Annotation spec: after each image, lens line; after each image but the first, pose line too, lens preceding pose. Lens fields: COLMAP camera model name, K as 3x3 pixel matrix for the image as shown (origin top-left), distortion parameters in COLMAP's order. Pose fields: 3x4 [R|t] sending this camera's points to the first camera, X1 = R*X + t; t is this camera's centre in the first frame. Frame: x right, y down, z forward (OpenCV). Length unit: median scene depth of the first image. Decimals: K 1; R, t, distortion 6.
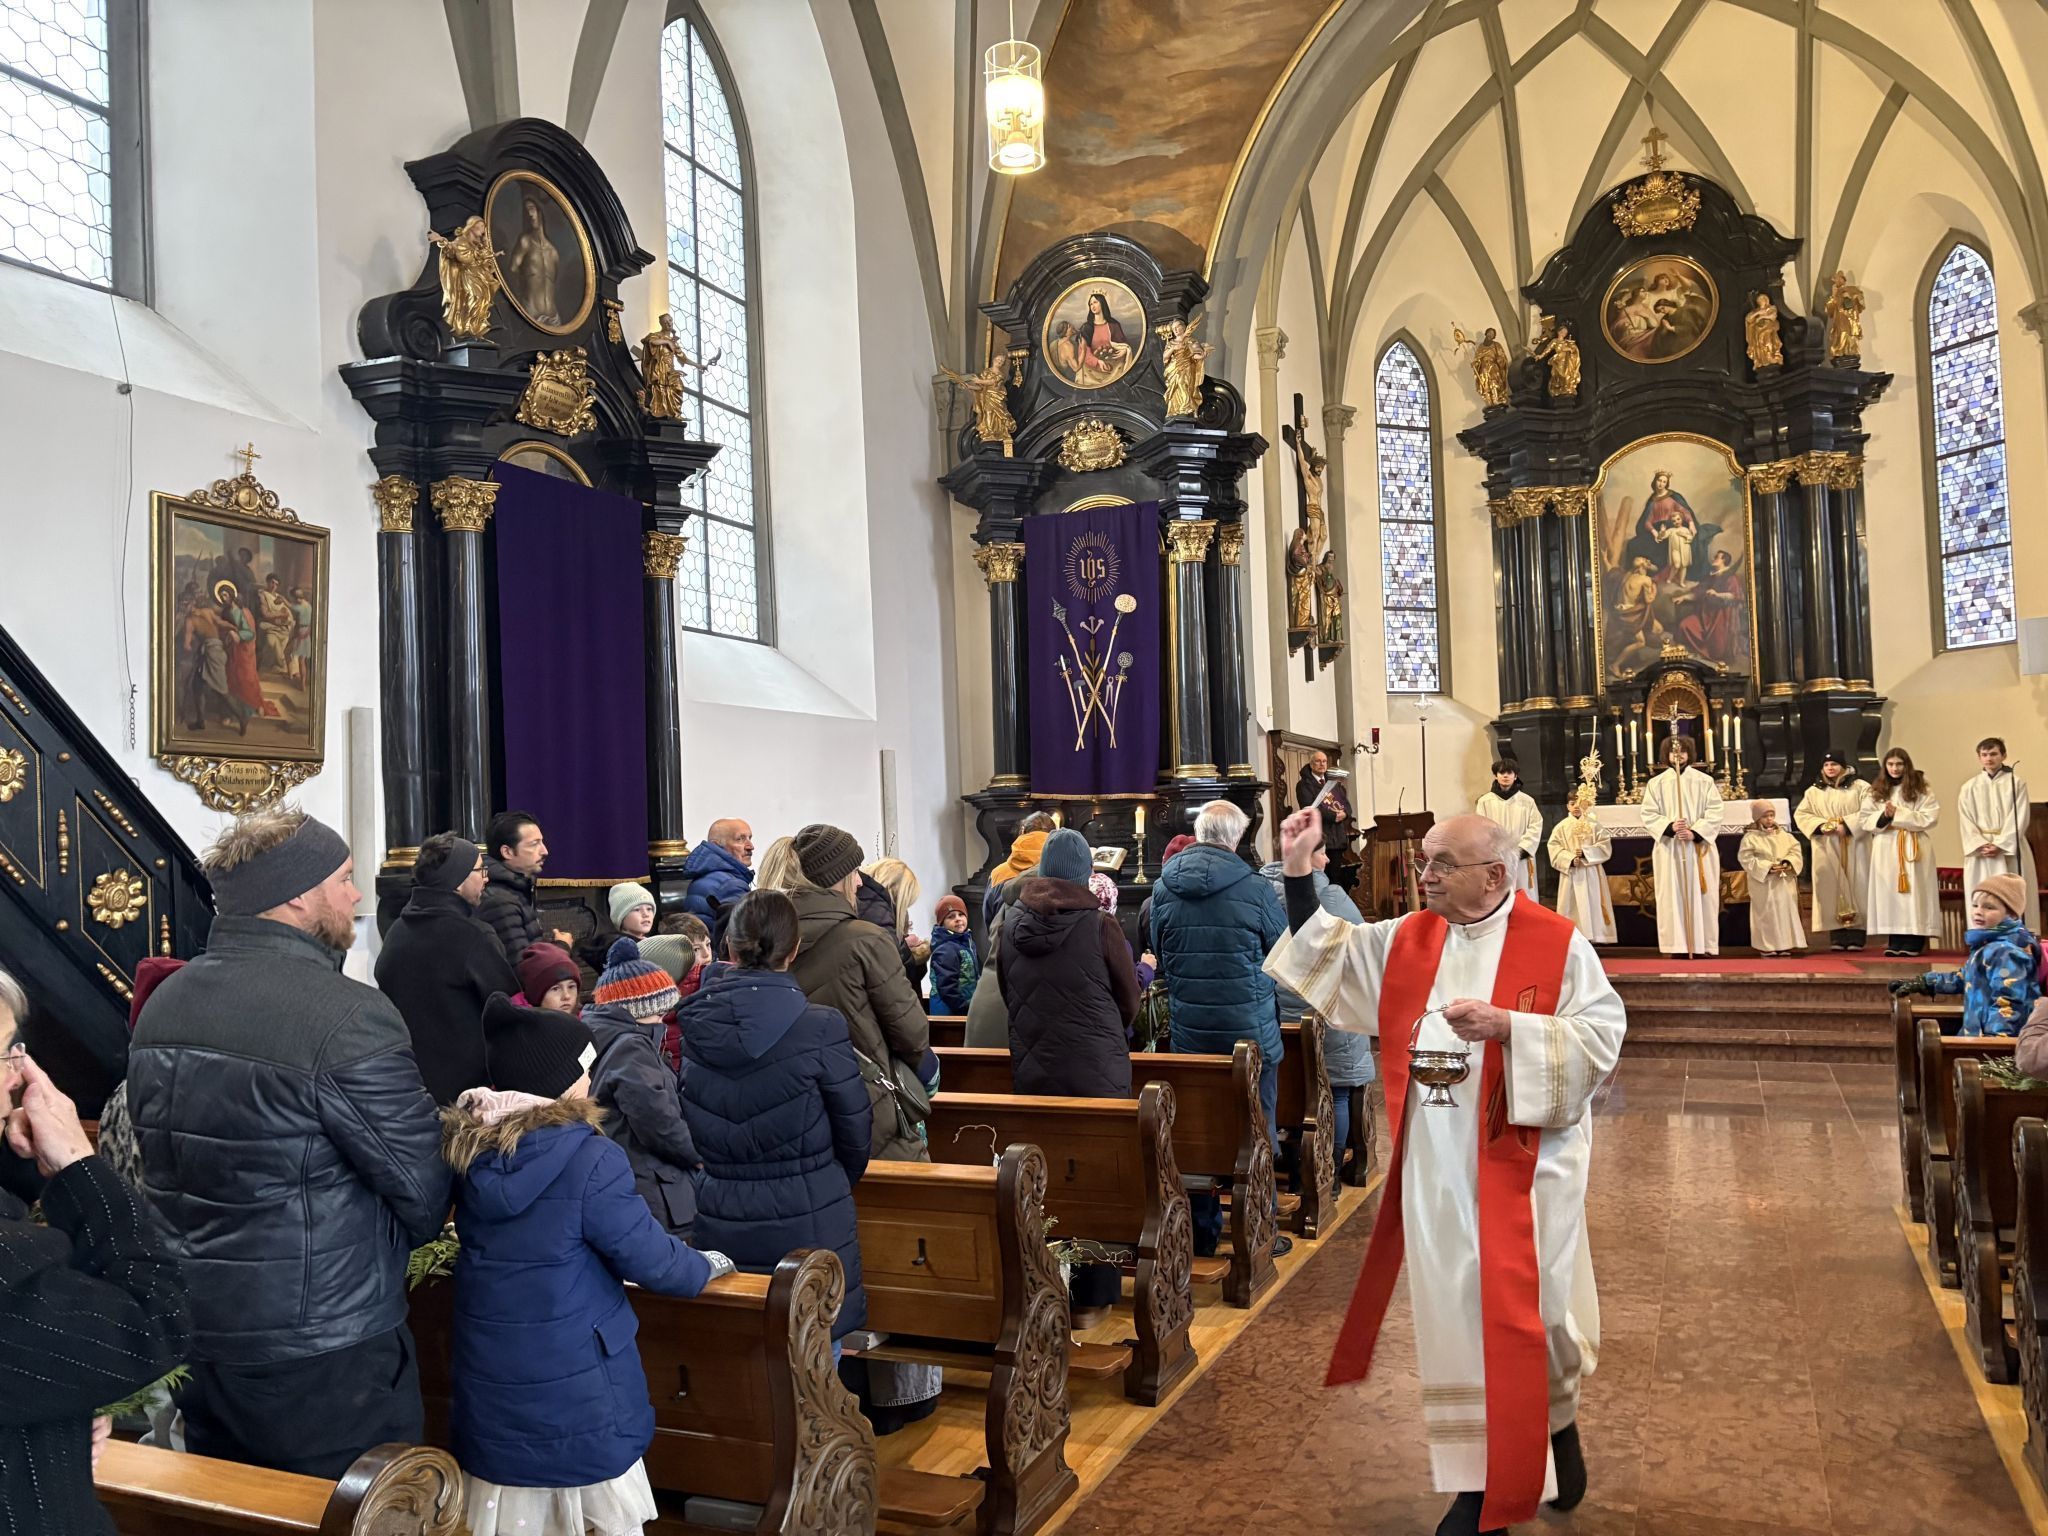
lens RADIAL K [[1635.2, 0, 1019.6], [0, 1635.2, 768.6], [0, 0, 1]] dist [0.061828, 0.000312]
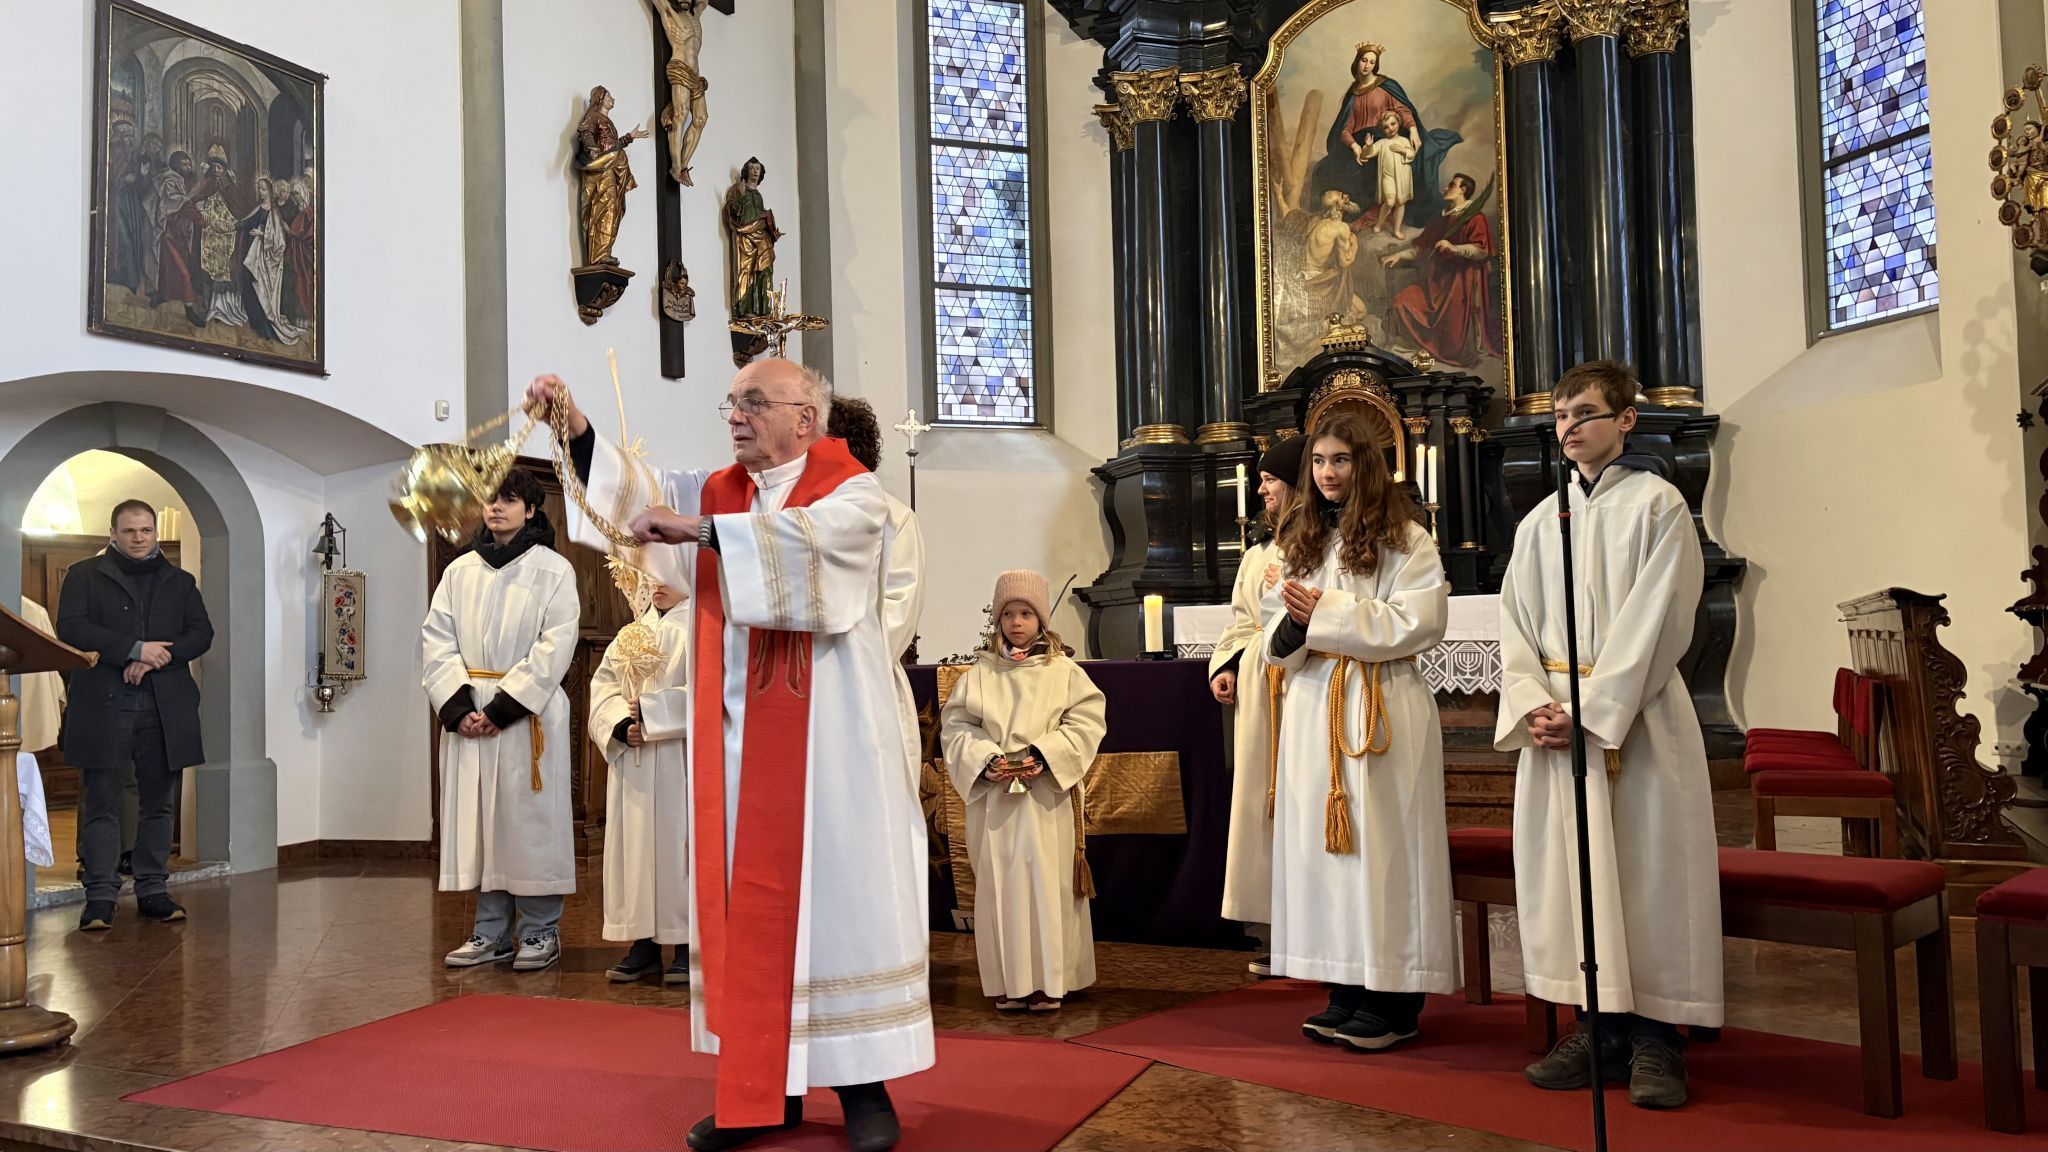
lens RADIAL K [[1576.4, 0, 1017.7], [0, 1576.4, 568.8], [0, 0, 1]] dist [0.058238, -0.062630]
pose [[0.997908, 0.009160, -0.063993, 0.303835], [-0.009778, 0.999908, -0.009353, 0.014503], [0.063901, 0.009959, 0.997907, 0.430251]]
